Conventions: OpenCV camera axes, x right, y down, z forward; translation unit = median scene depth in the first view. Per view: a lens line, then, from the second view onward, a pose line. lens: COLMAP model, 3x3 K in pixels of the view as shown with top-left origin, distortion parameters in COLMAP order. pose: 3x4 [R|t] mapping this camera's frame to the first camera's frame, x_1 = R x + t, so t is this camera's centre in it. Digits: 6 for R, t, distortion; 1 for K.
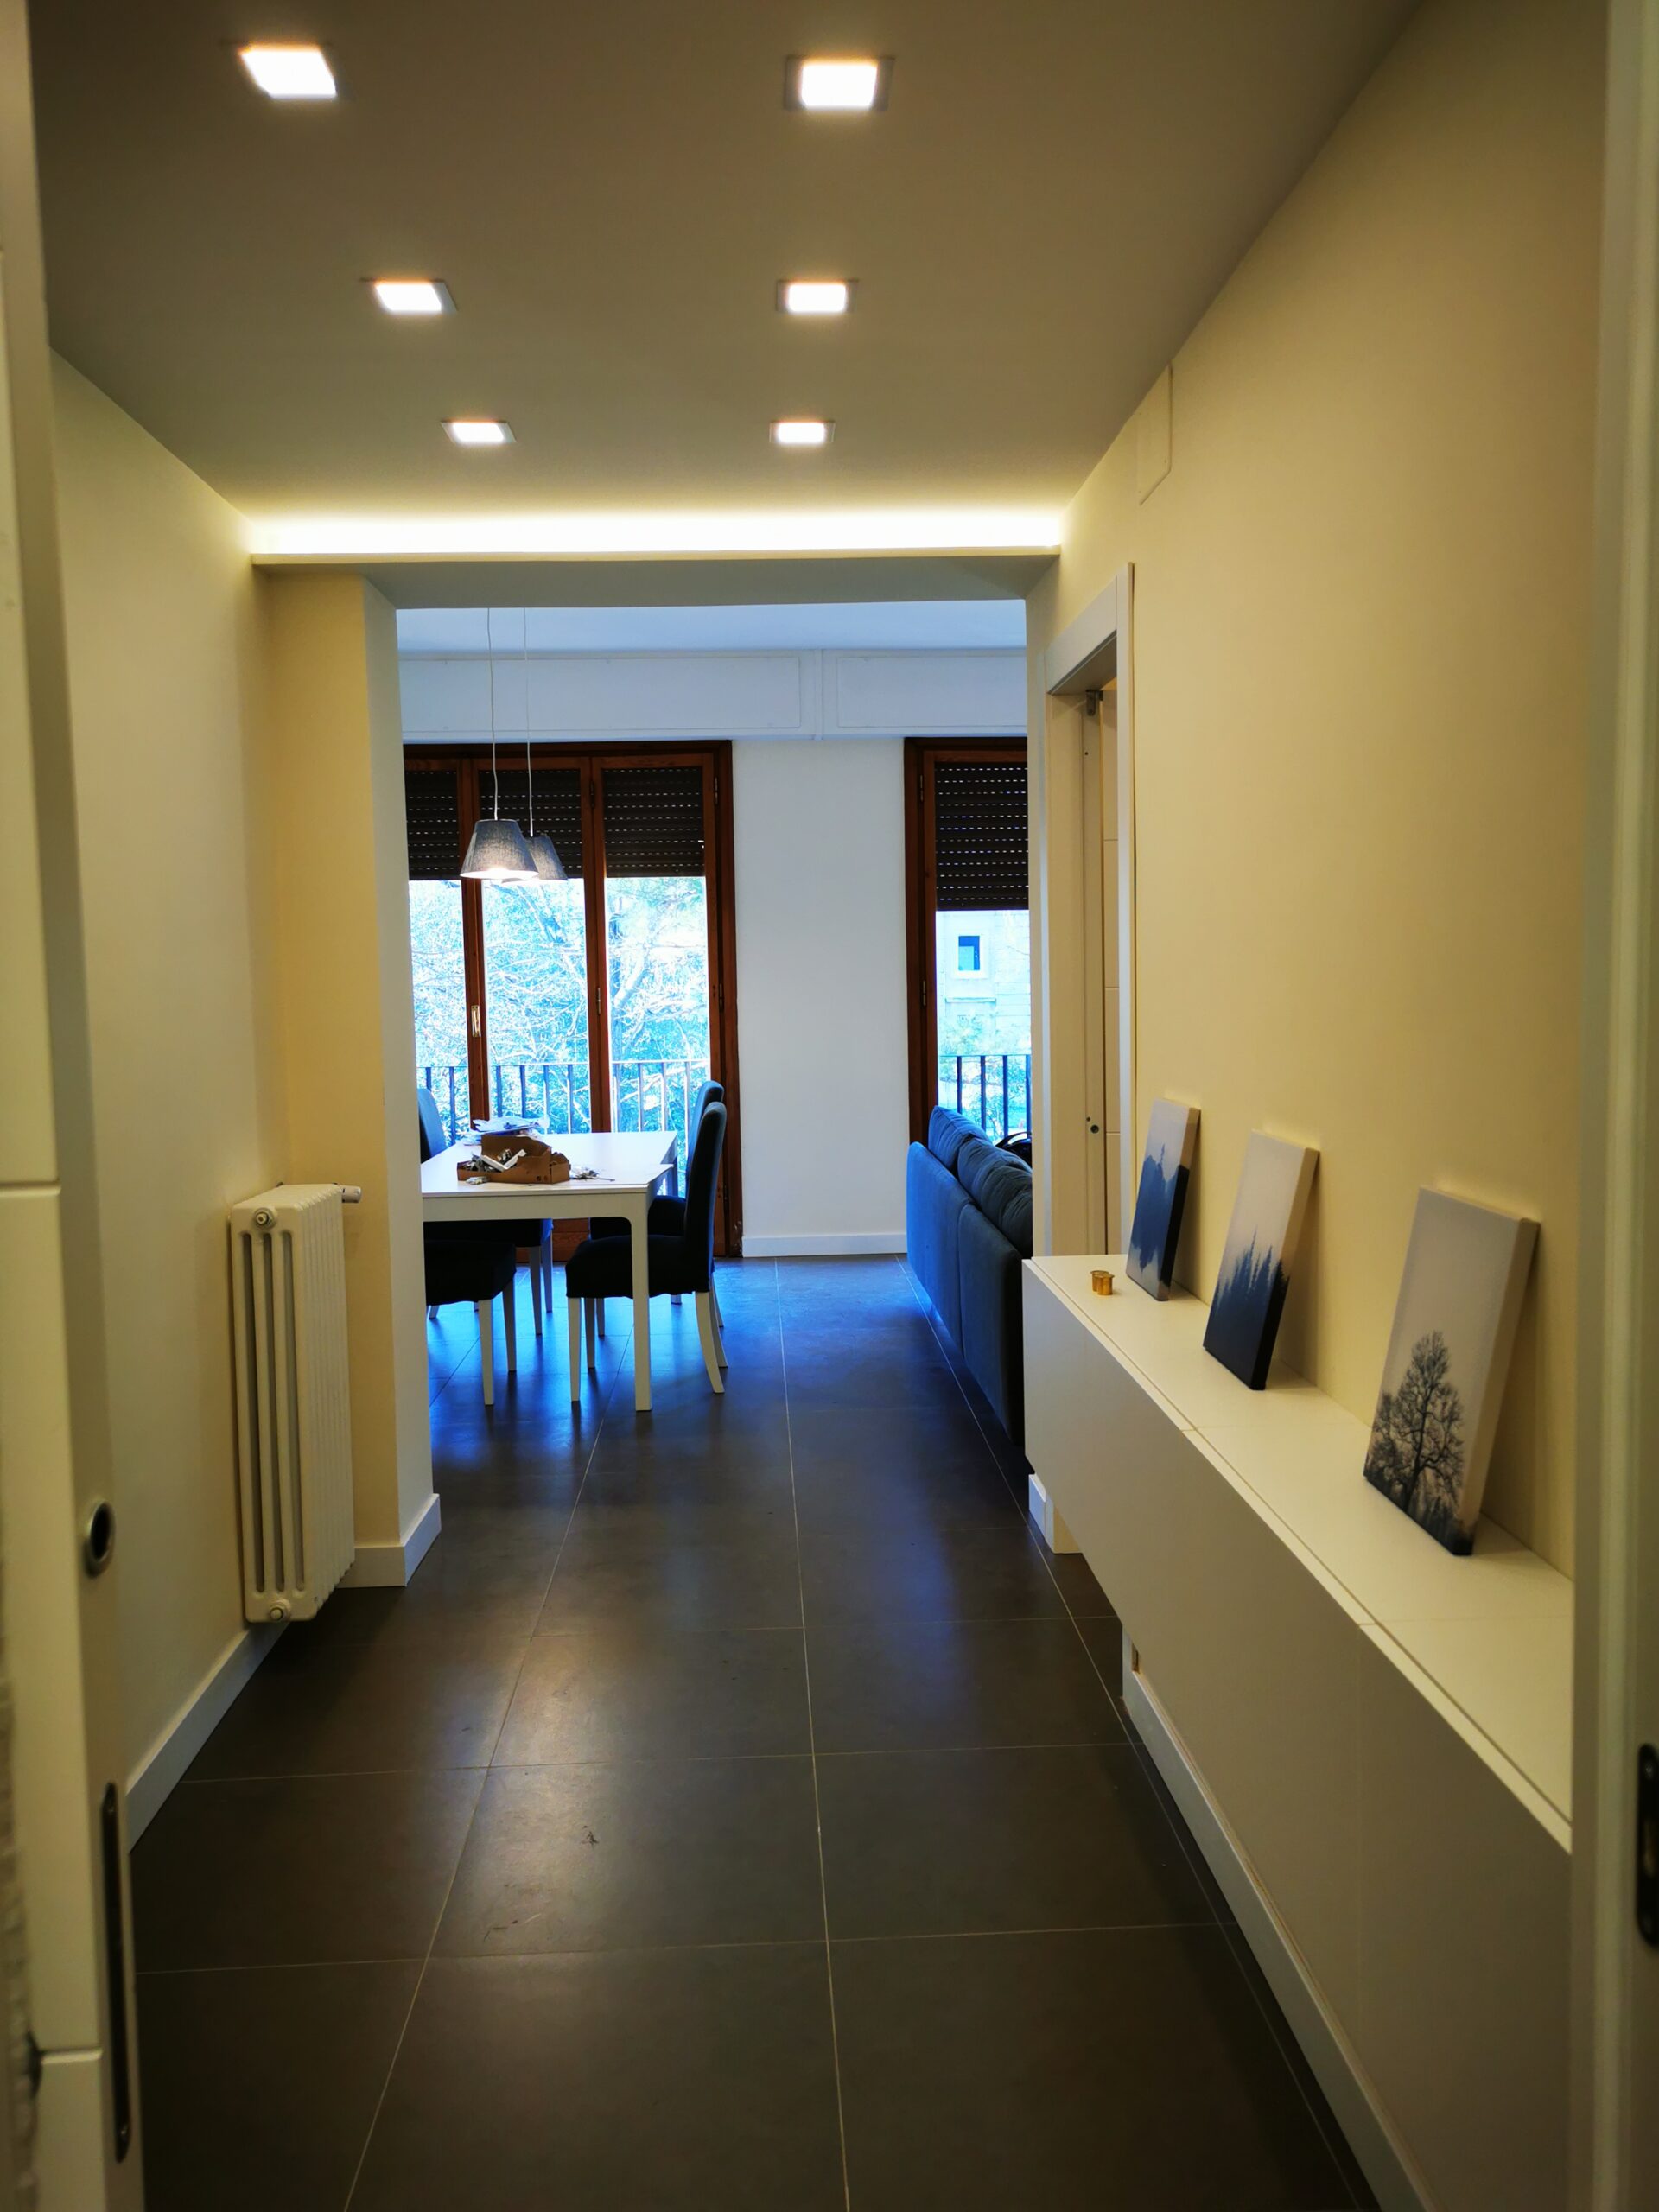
lens RADIAL K [[1698.8, 0, 821.0], [0, 1698.8, 1094.5], [0, 0, 1]] dist [0.100465, -0.135310]
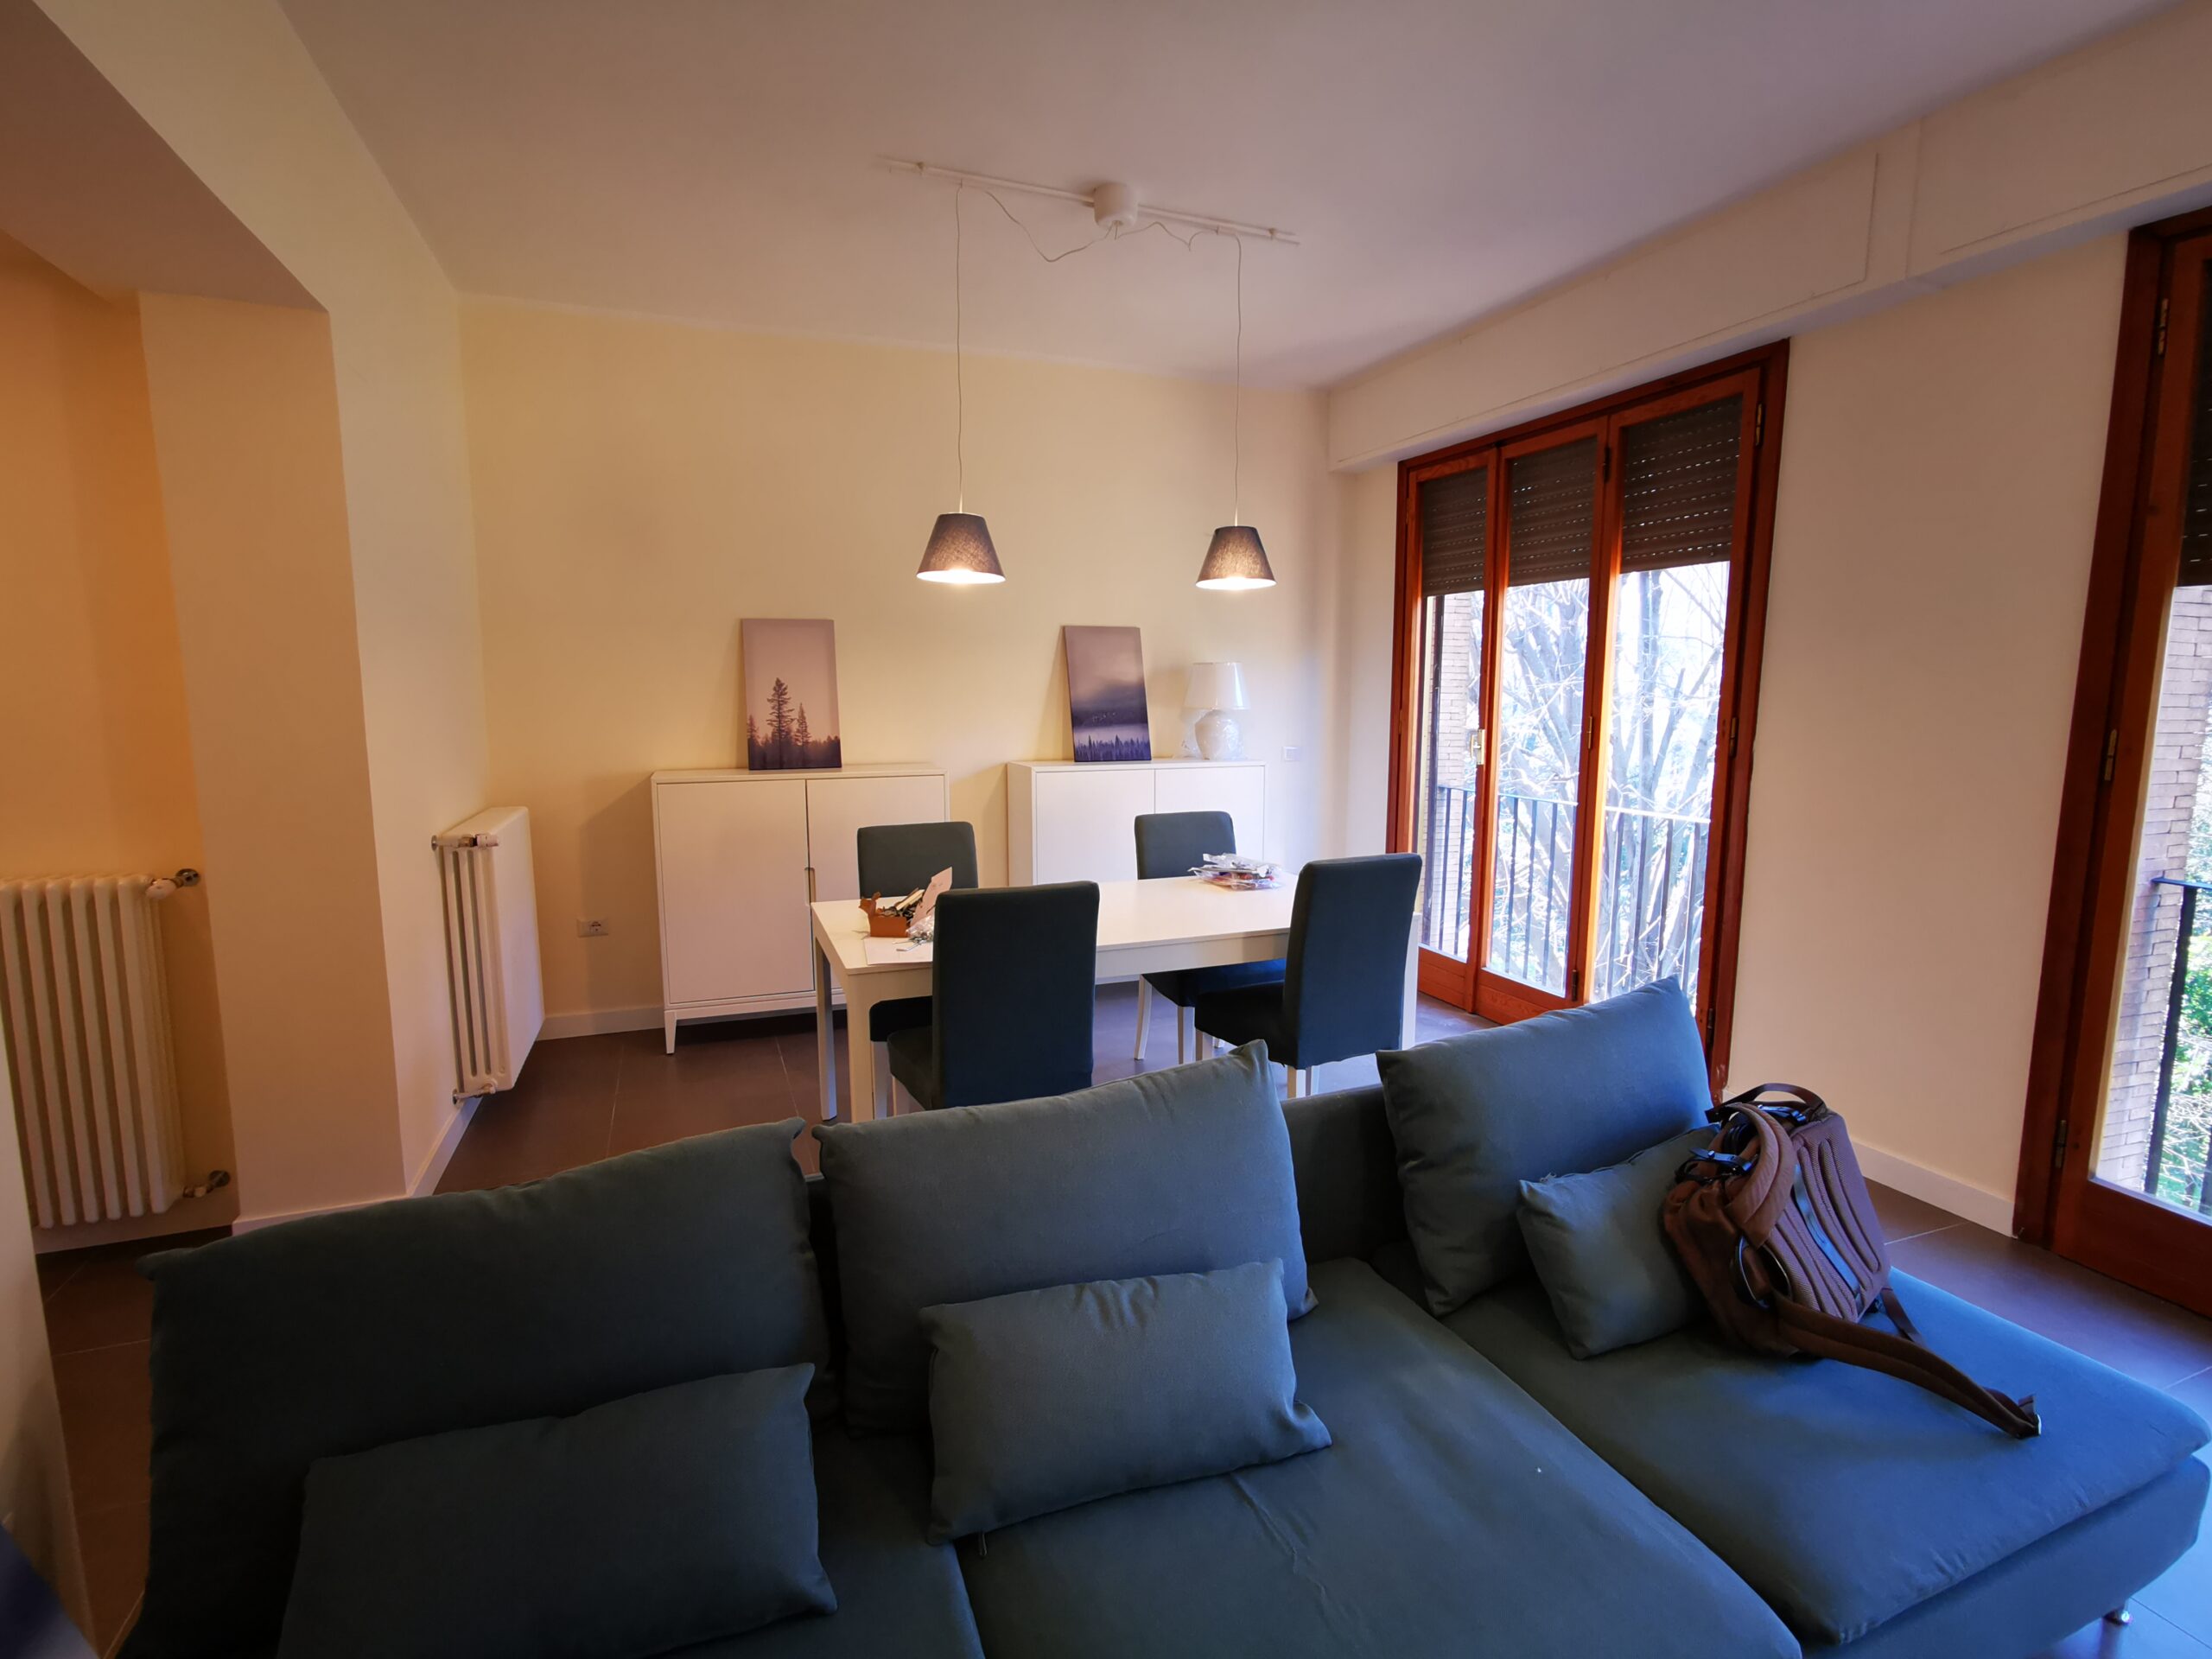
lens RADIAL K [[1080.6, 0, 1108.1], [0, 1080.6, 825.3], [0, 0, 1]] dist [-0.030974, 0.030447]
pose [[0.318319, 0.138942, -0.937746, 0.564224], [-0.087846, 0.989268, 0.116756, -0.110108], [0.943905, 0.045212, 0.327108, 1.340884]]
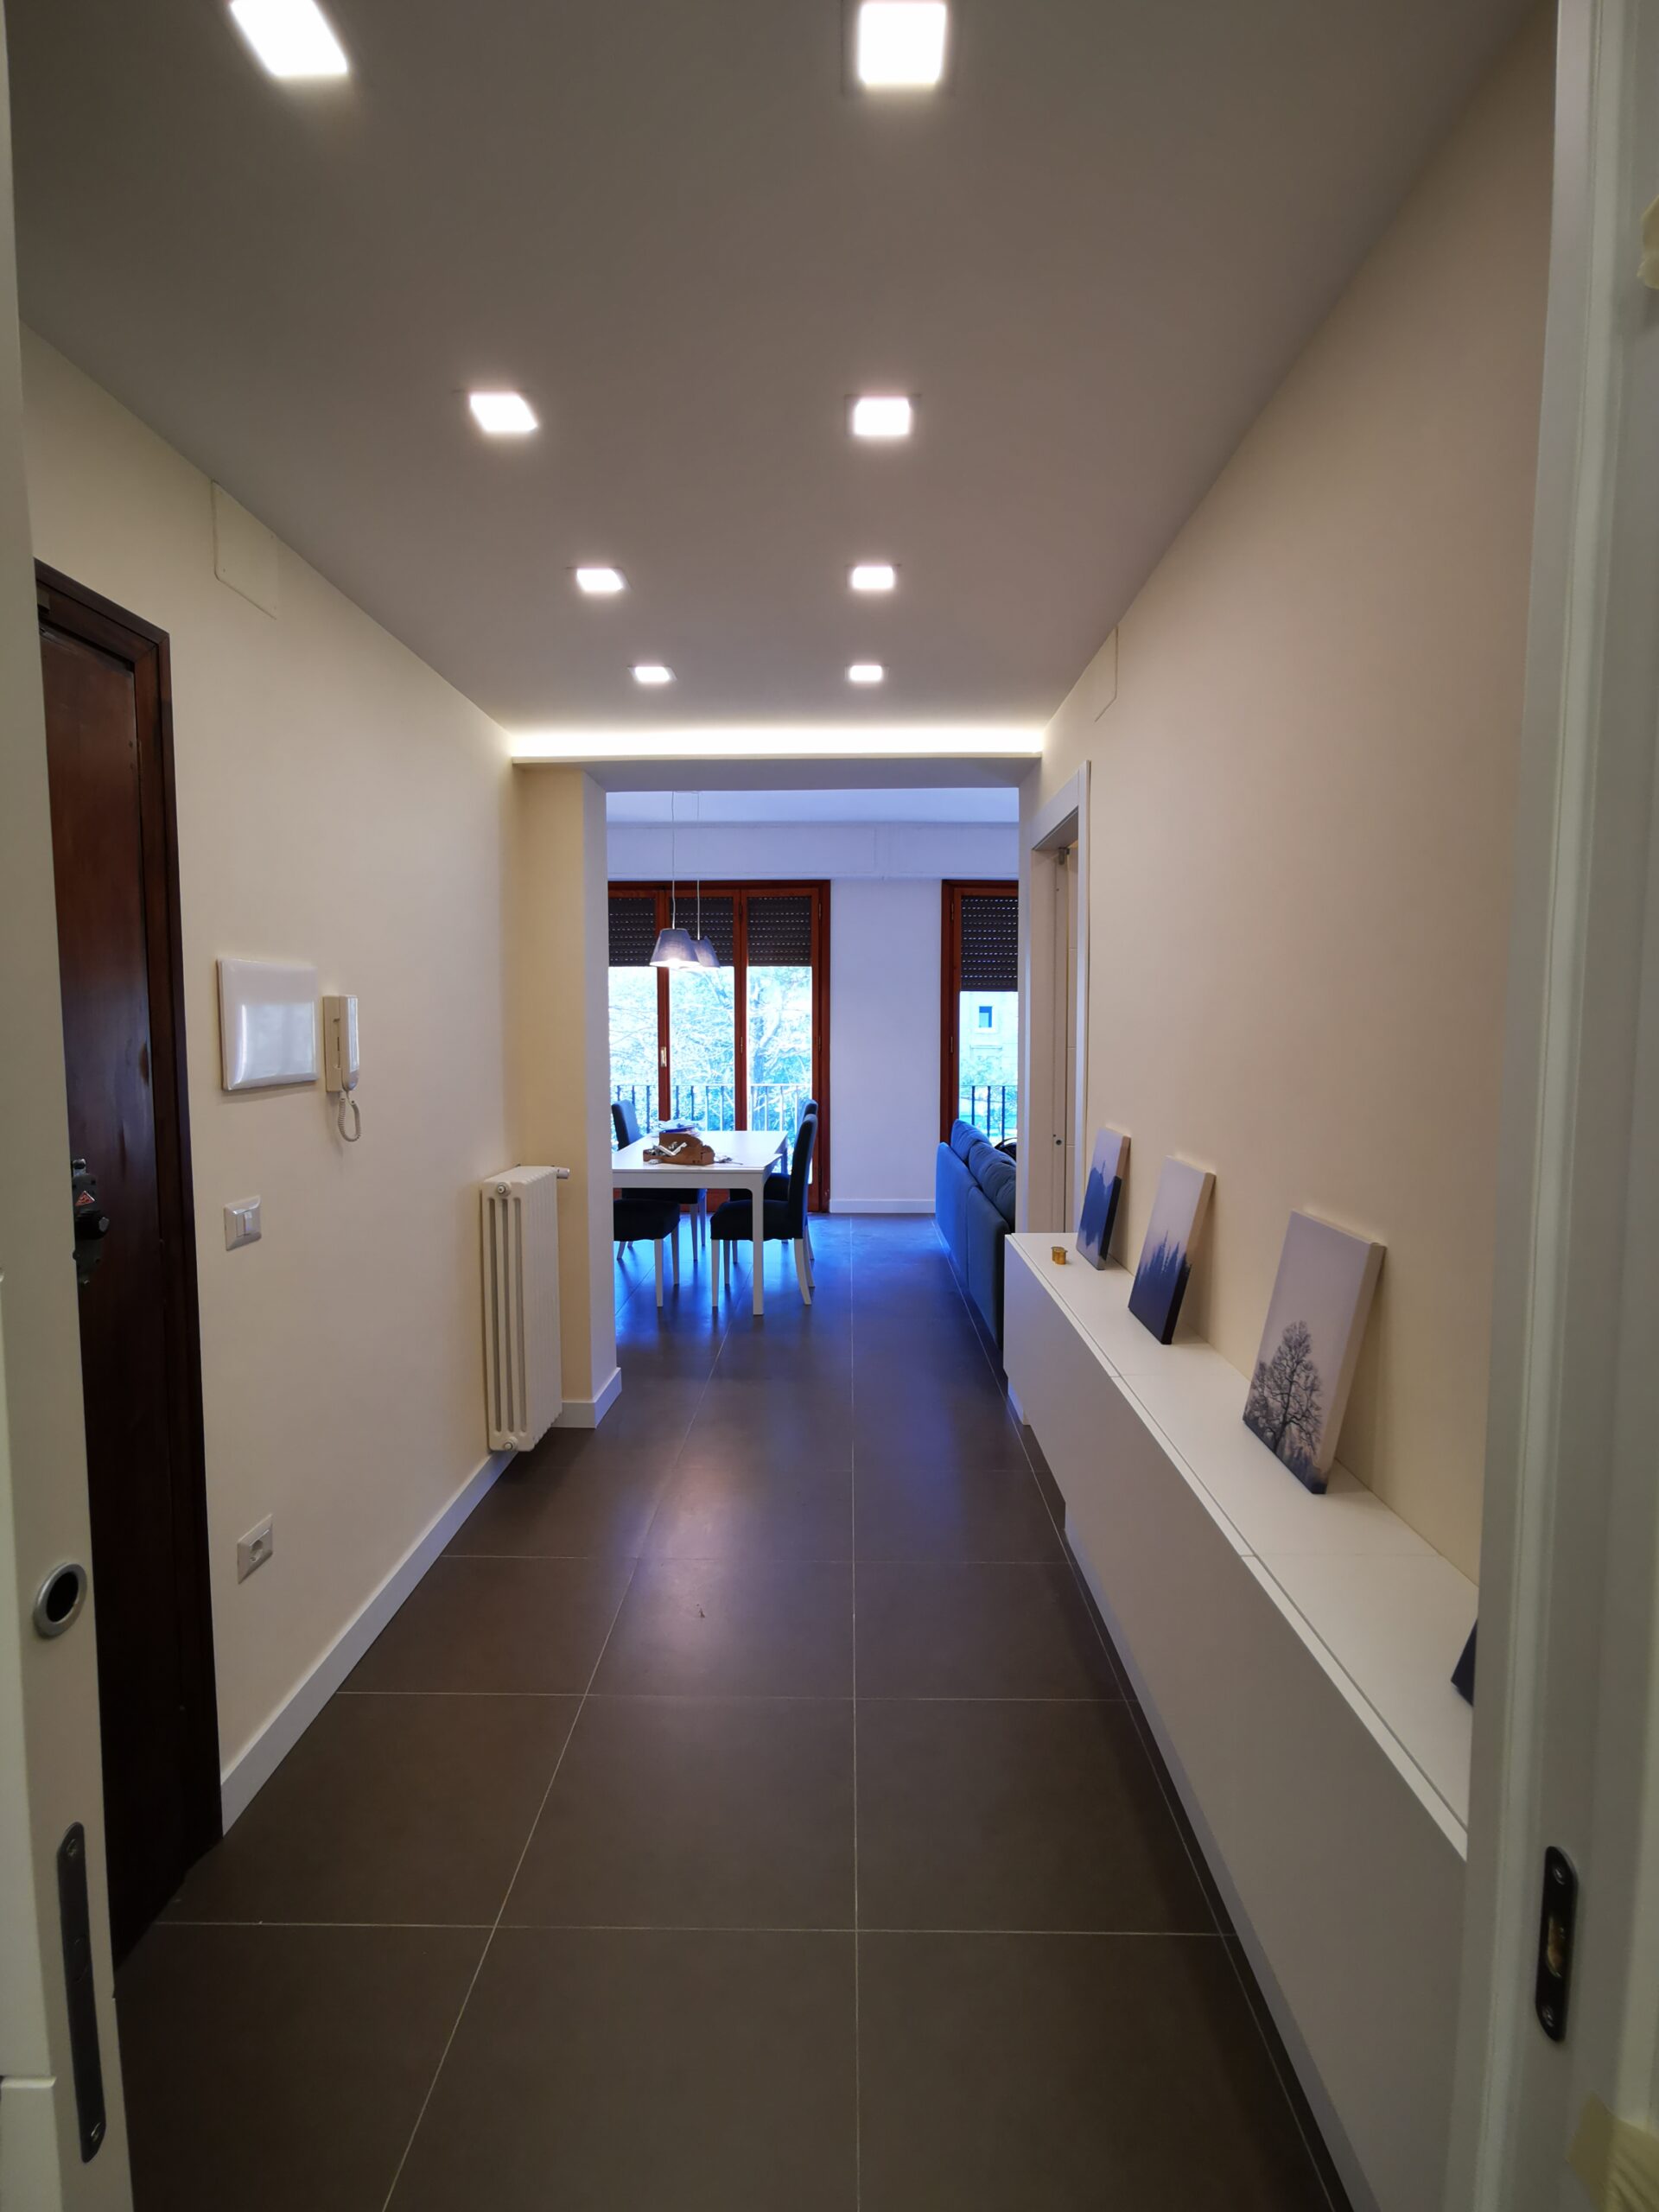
lens RADIAL K [[1069.1, 0, 825.1], [0, 1069.1, 1100.6], [0, 0, 1]] dist [-0.029827, 0.011642]
pose [[0.997904, 0.023305, -0.060363, 0.013139], [-0.023461, 0.999723, -0.001865, -0.009553], [0.060303, 0.003277, 0.998175, 0.060536]]
